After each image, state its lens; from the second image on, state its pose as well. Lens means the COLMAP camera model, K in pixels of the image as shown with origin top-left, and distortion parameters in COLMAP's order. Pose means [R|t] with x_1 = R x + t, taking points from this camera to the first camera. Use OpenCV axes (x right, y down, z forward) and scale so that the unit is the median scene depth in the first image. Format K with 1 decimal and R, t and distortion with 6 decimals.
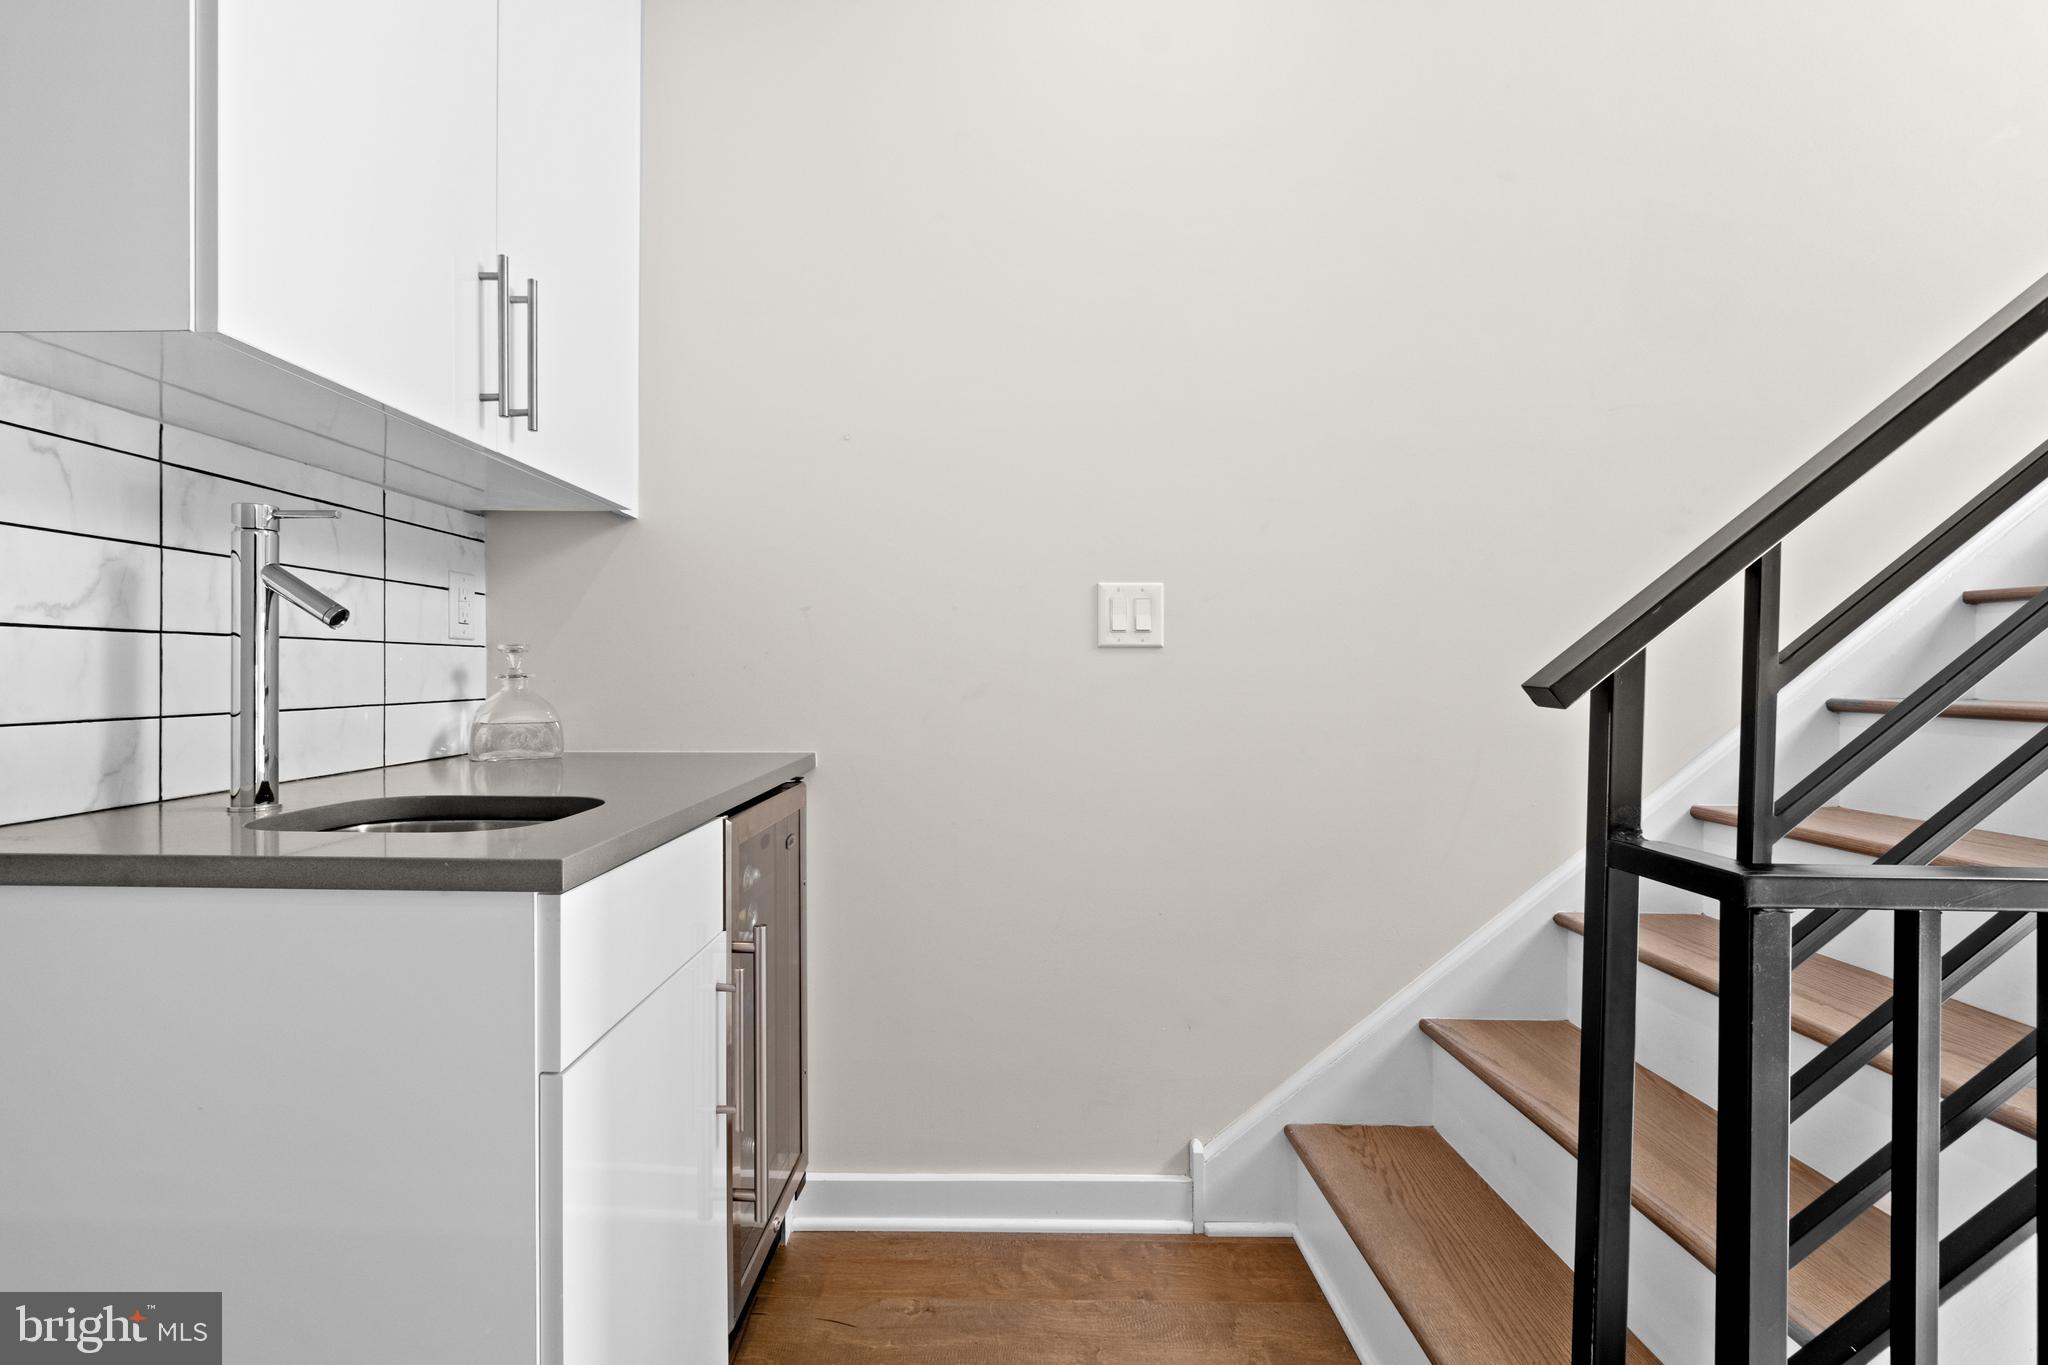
lens RADIAL K [[935.9, 0, 1031.3], [0, 935.9, 672.5], [0, 0, 1]] dist [-0.002162, -0.000725]
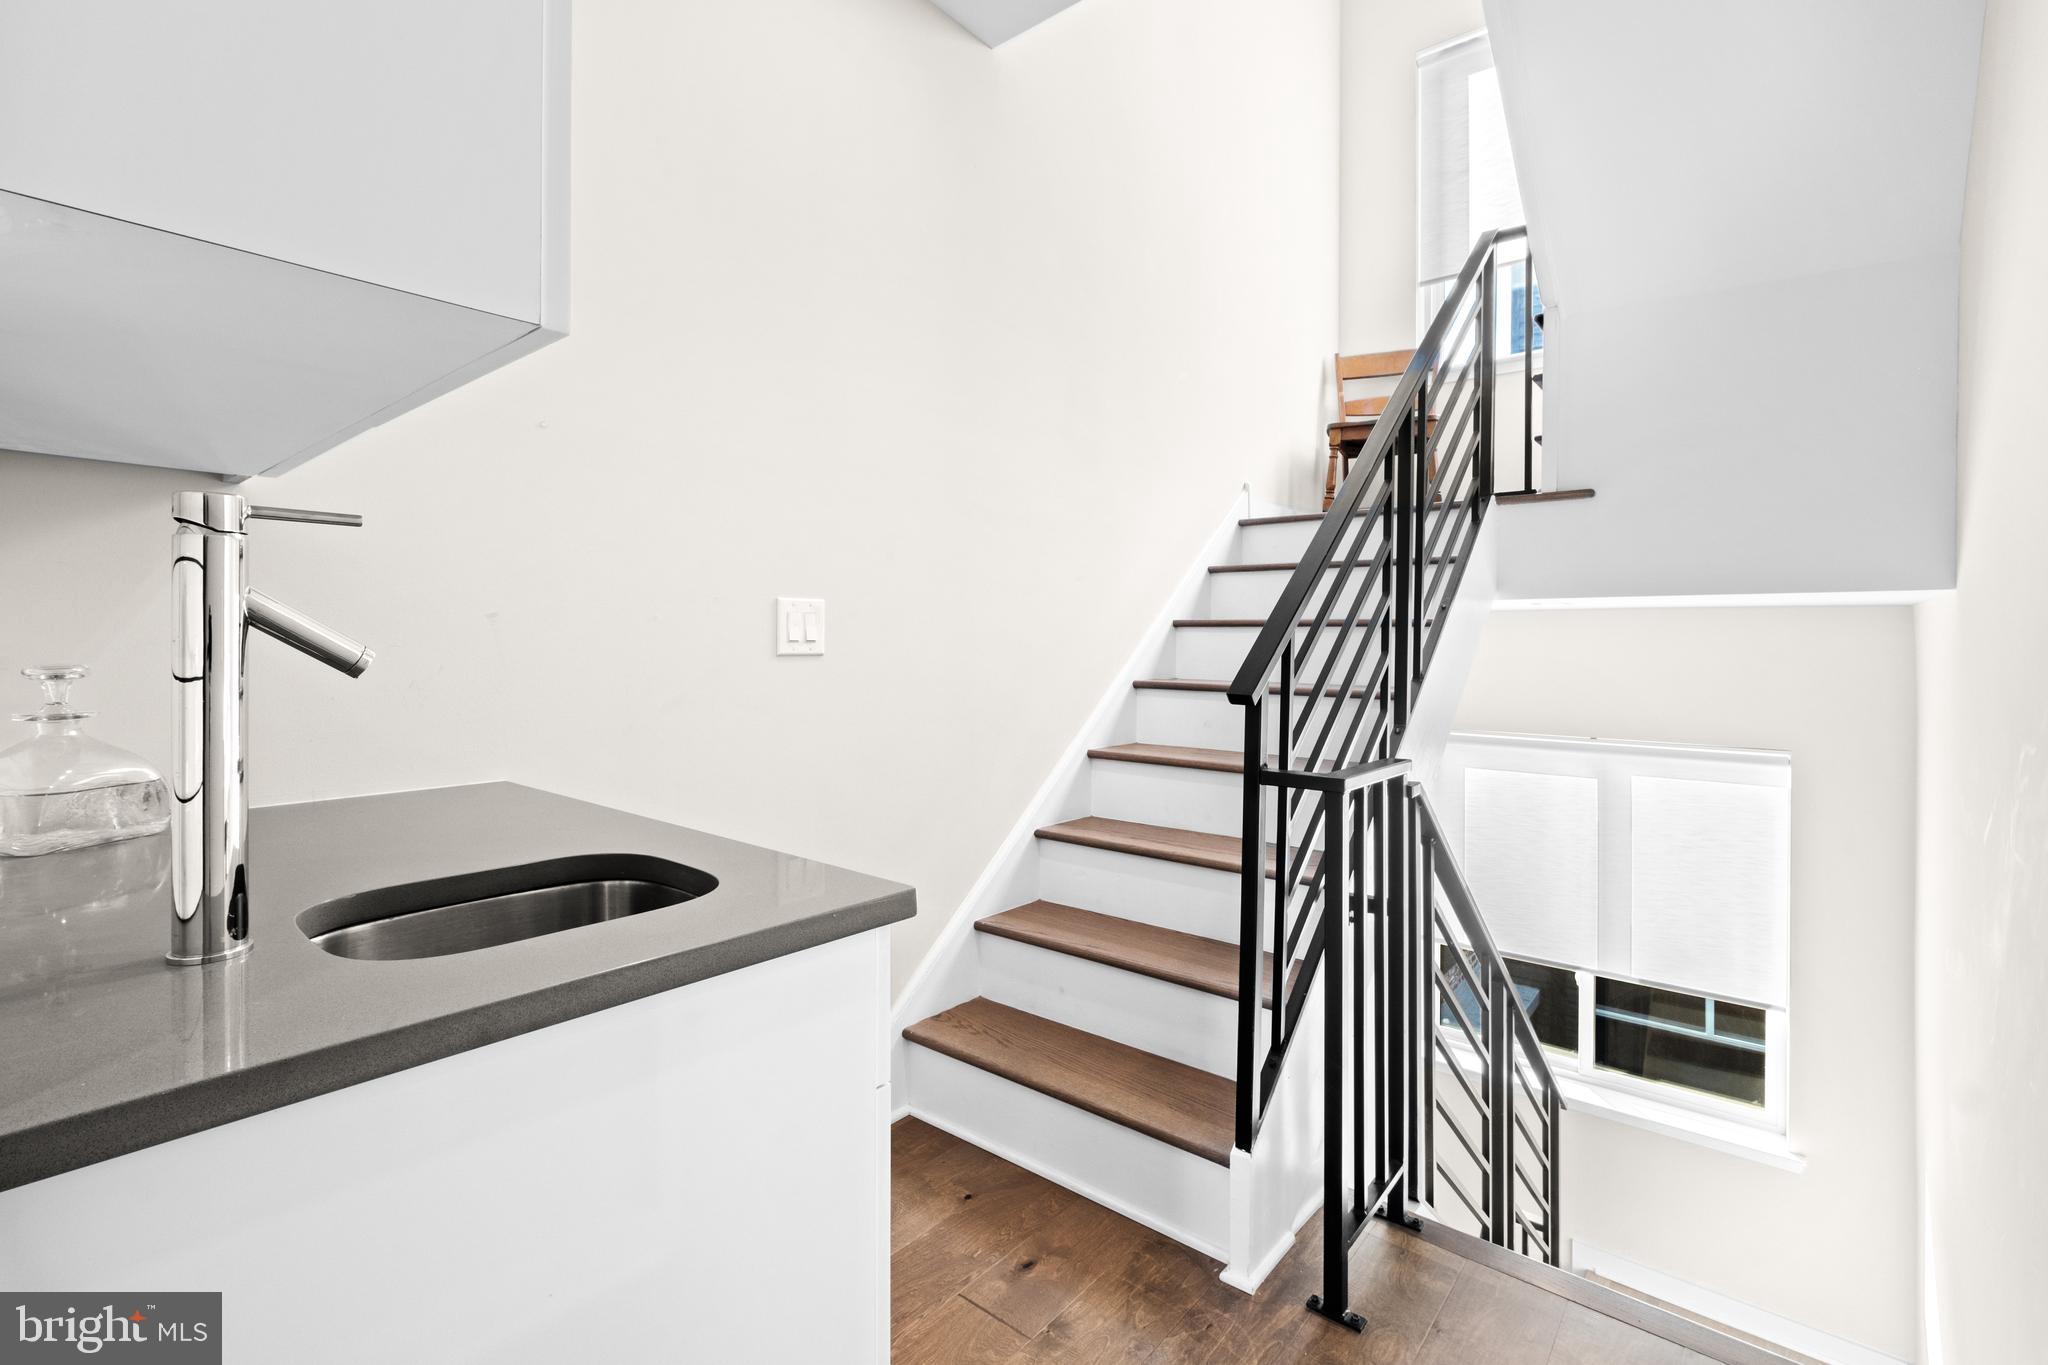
lens RADIAL K [[935.9, 0, 990.4], [0, 935.9, 652.0], [0, 0, 1]] dist [-0.002162, -0.000725]
pose [[0.633477, -0.011514, 0.773676, -0.631229], [0.002021, 0.999910, 0.013226, -0.046192], [-0.773759, -0.006815, 0.633443, 0.105822]]
